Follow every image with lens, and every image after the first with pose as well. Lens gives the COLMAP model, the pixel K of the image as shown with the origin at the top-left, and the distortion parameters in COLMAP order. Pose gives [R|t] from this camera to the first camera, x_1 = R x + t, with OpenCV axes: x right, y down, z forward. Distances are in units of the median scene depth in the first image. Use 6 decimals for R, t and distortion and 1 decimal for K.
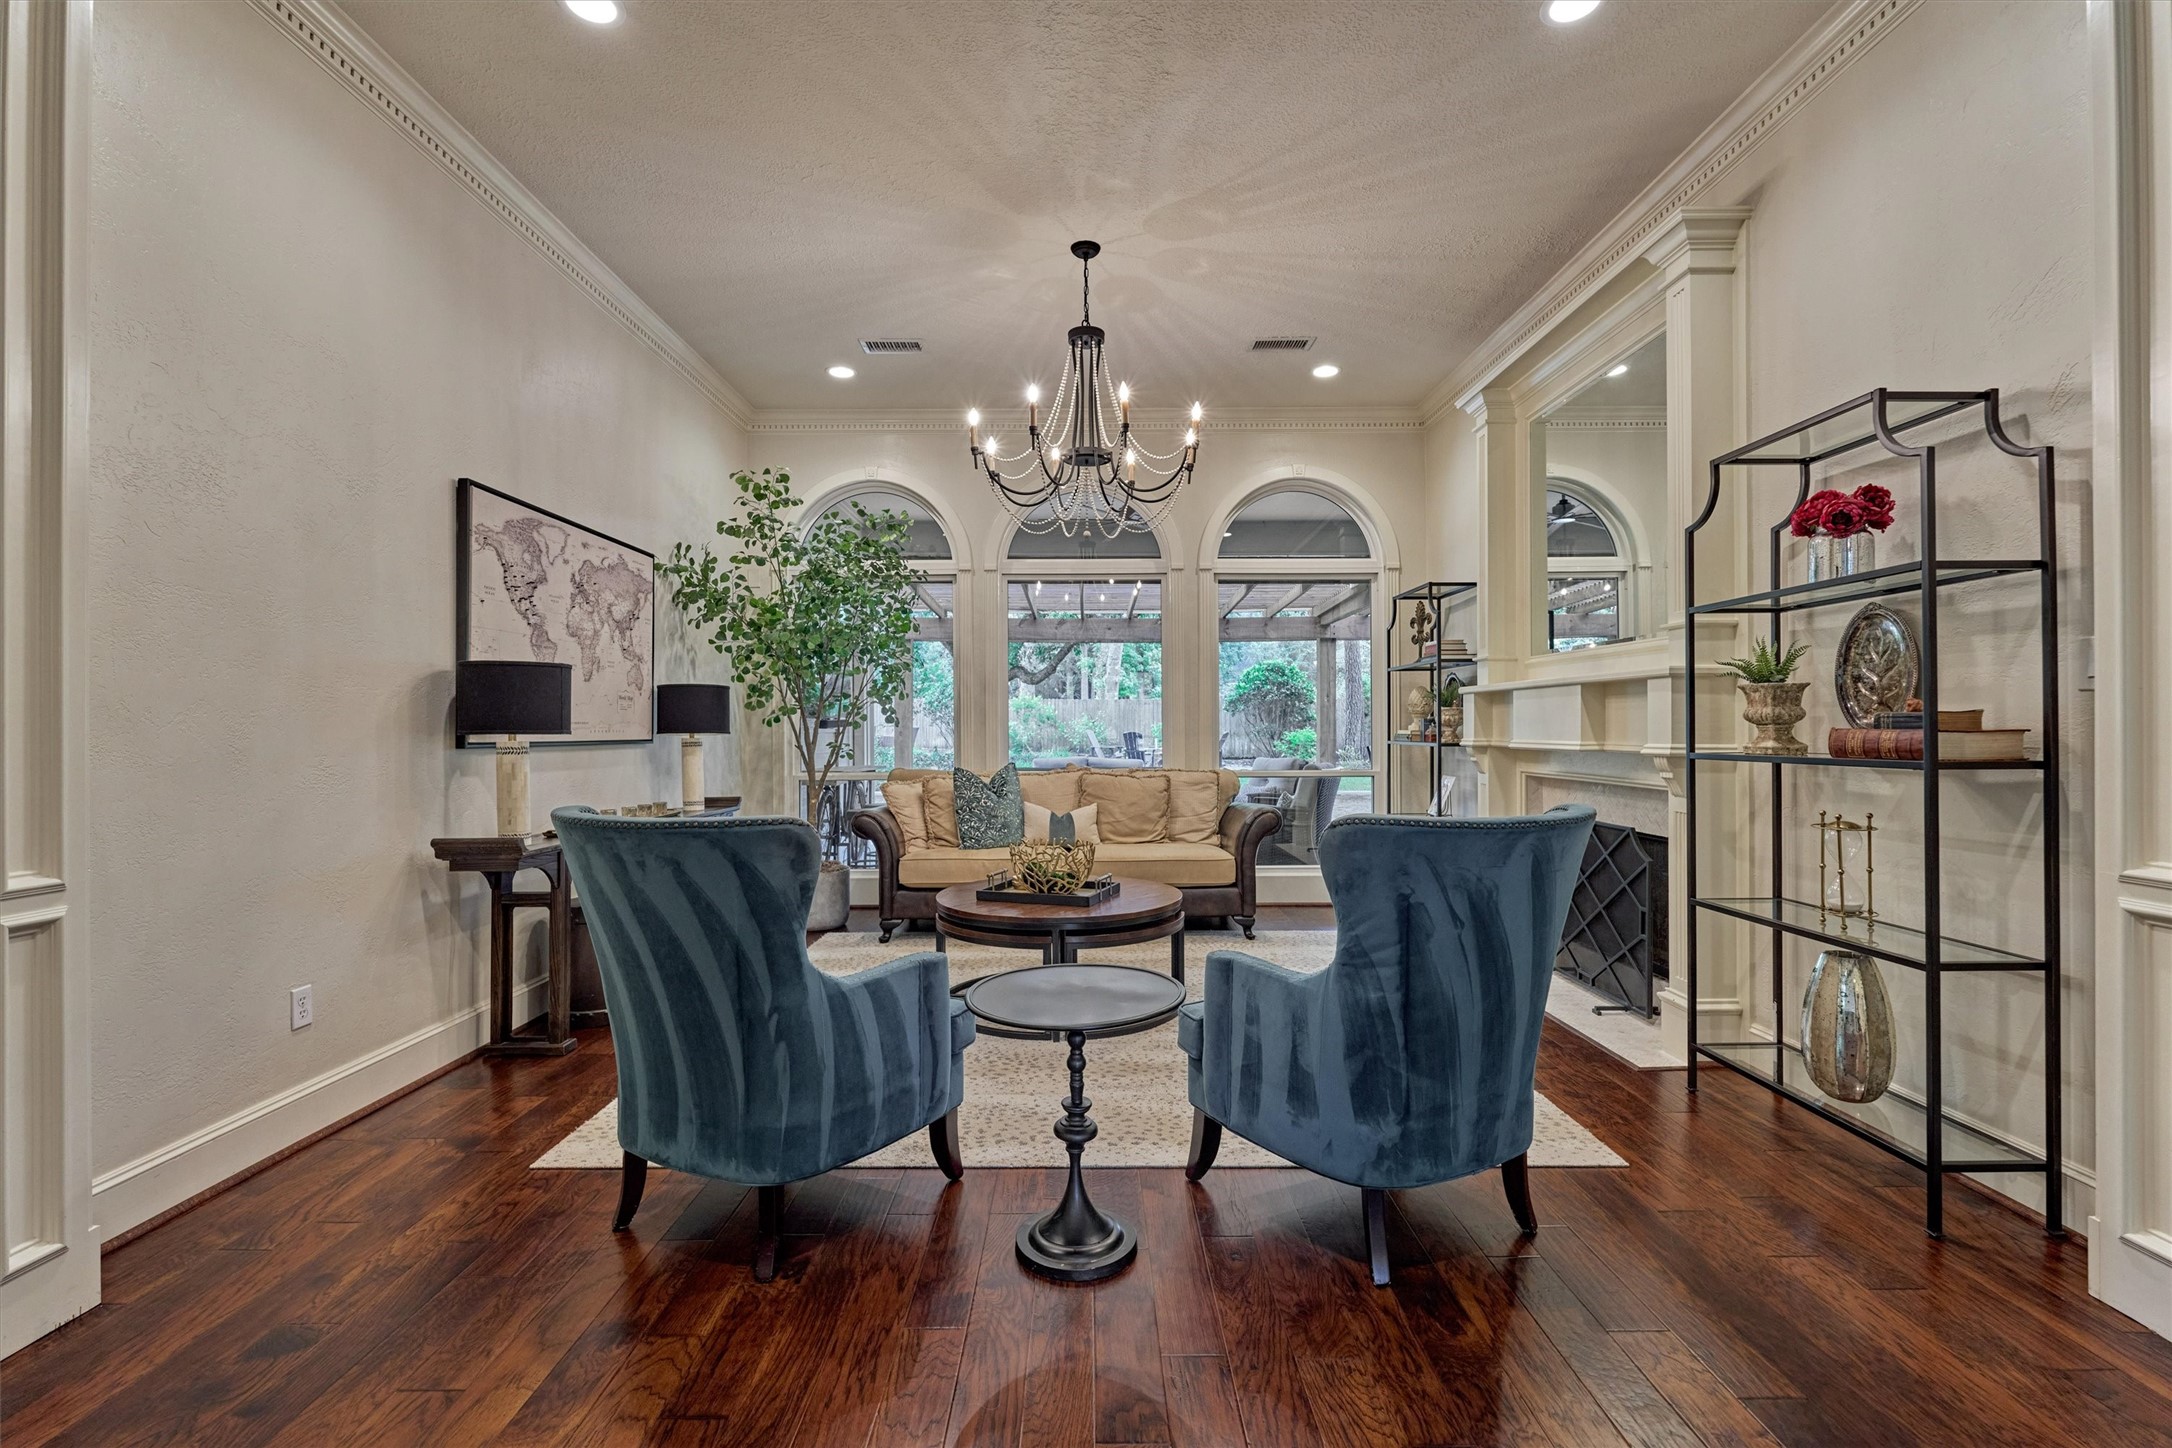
lens RADIAL K [[972.2, 0, 1083.4], [0, 972.2, 728.6], [0, 0, 1]] dist [-0.003581, 0.000543]
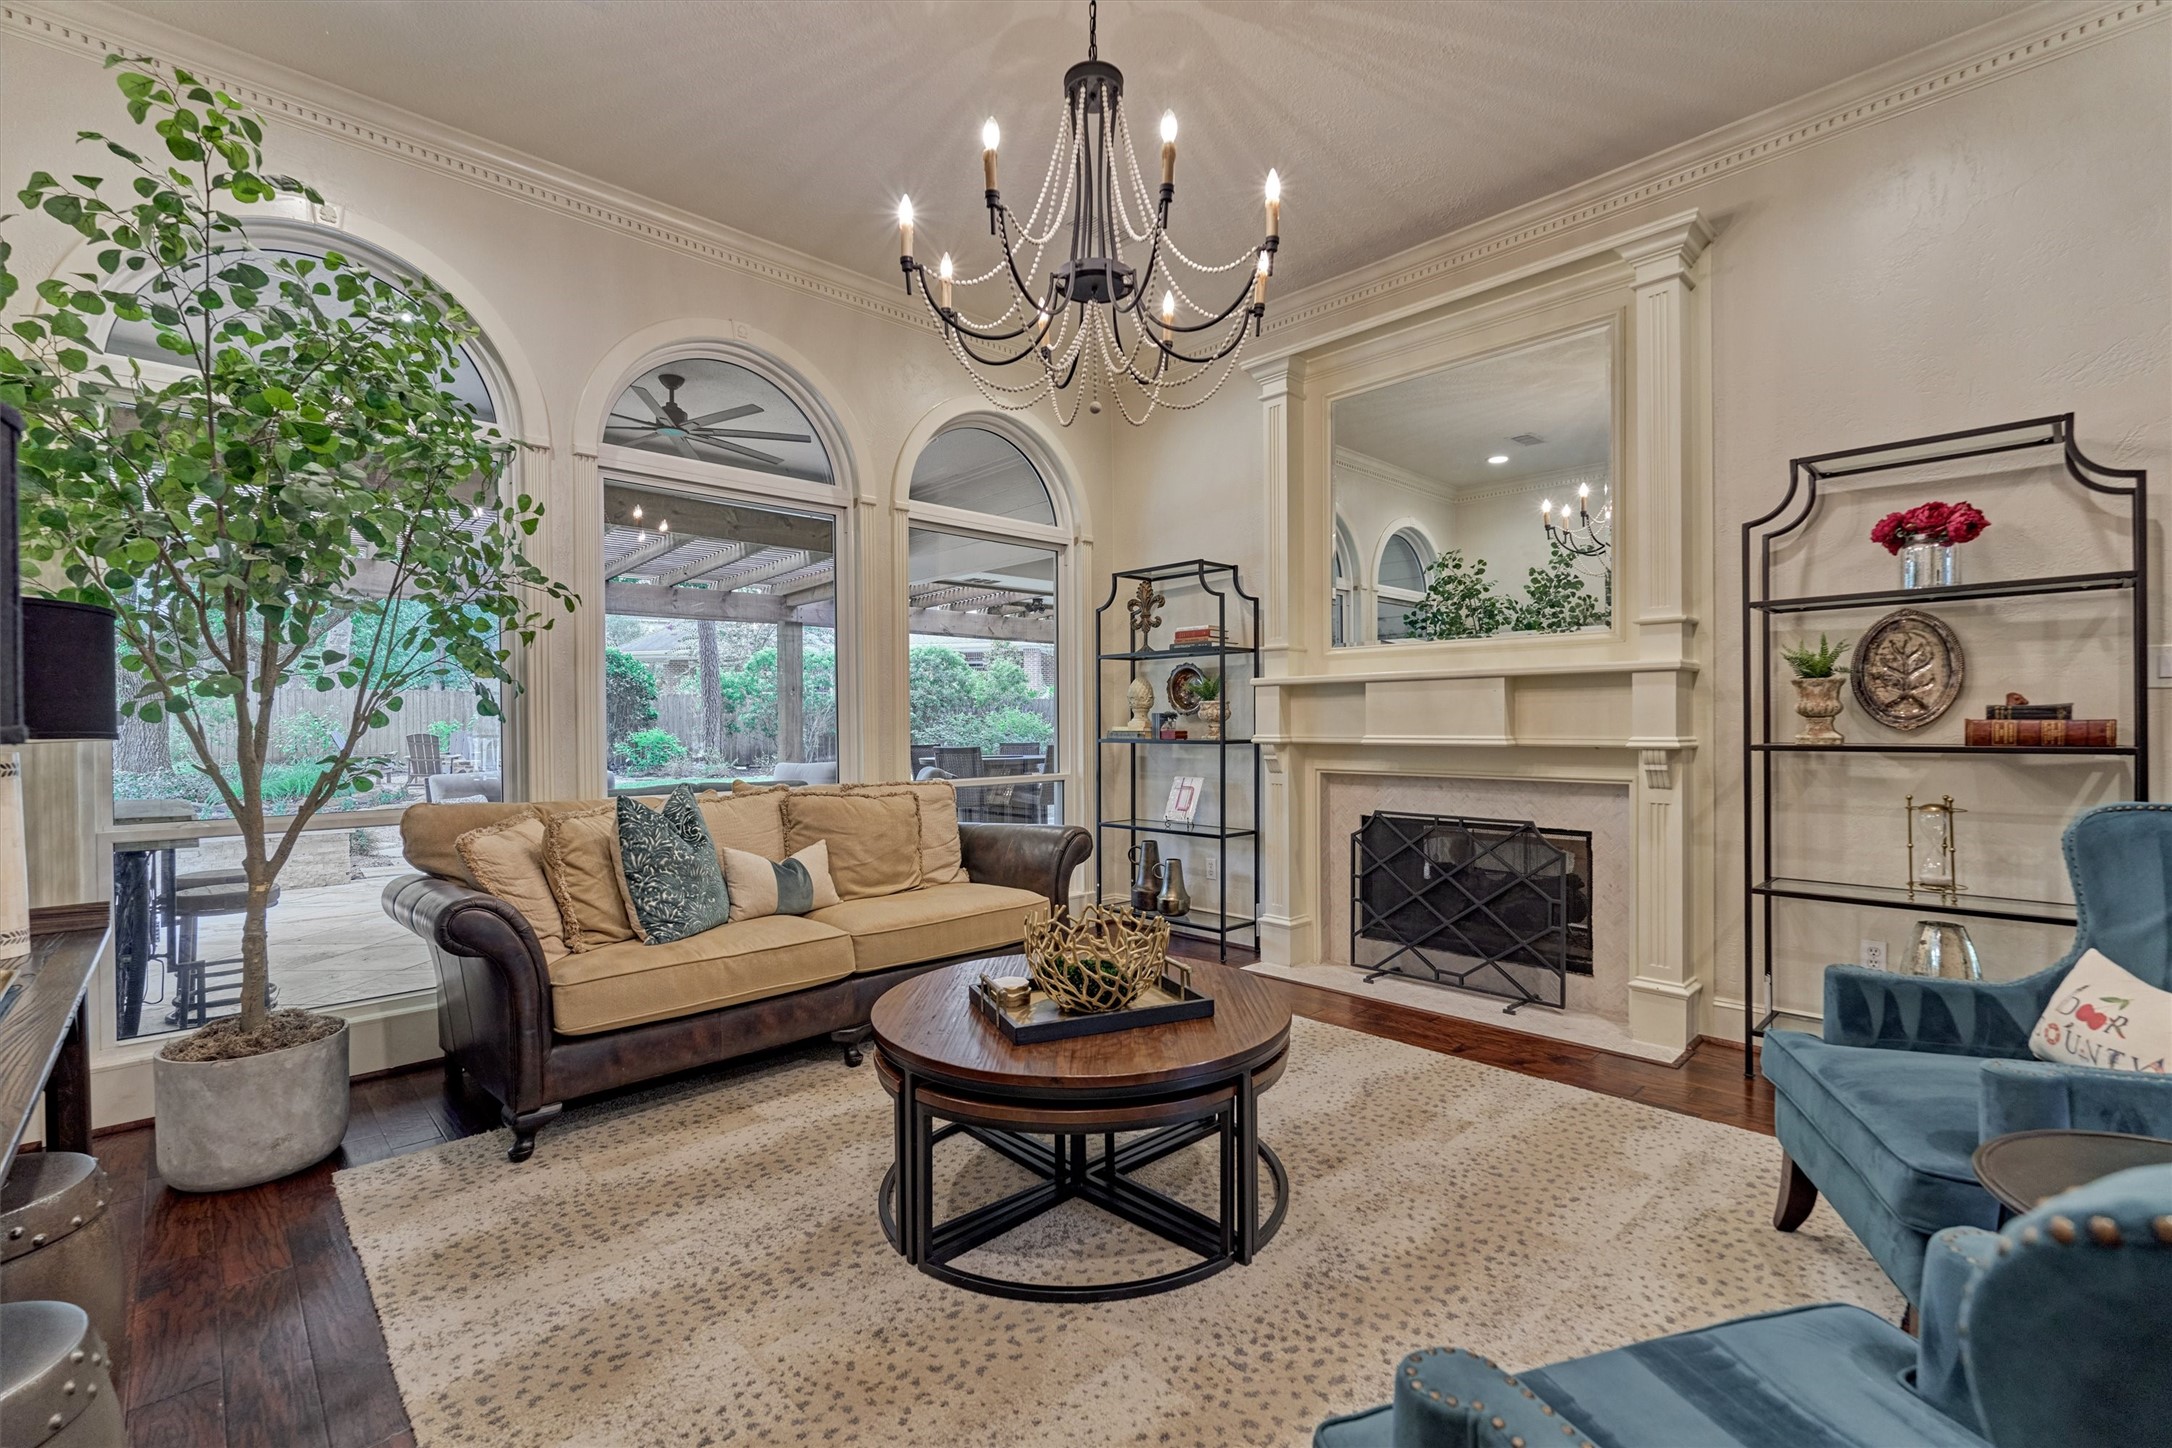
lens RADIAL K [[972.2, 0, 1083.4], [0, 972.2, 728.6], [0, 0, 1]] dist [-0.003581, 0.000543]
pose [[0.715178, -0.003734, 0.698932, -0.364715], [0.003971, 0.999991, 0.001279, 0.002330], [-0.698931, 0.001861, 0.715187, 0.474680]]
